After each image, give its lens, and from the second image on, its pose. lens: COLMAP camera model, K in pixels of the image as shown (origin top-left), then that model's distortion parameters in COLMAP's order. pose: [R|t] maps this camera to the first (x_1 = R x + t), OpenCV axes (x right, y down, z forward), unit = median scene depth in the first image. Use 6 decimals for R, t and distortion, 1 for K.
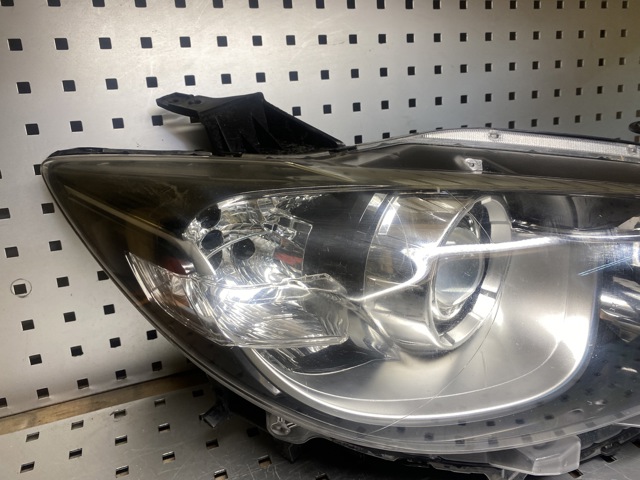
lens RADIAL K [[505.5, 0, 316.7], [0, 505.5, 238.0], [0, 0, 1]] dist [-0.004829, -0.006495]
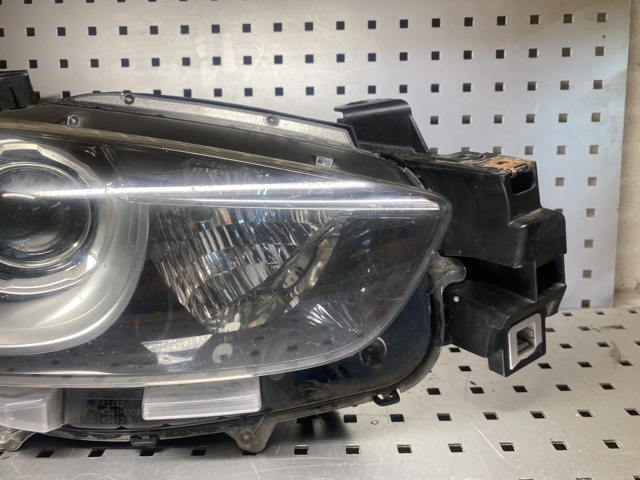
lens RADIAL K [[505.5, 0, 321.2], [0, 505.5, 245.3], [0, 0, 1]] dist [-0.004829, -0.006495]
pose [[0.924052, 0.112623, -0.365299, 0.946318], [-0.141411, 0.988534, -0.052941, 0.068941], [0.355149, 0.100578, 0.929383, 0.207944]]
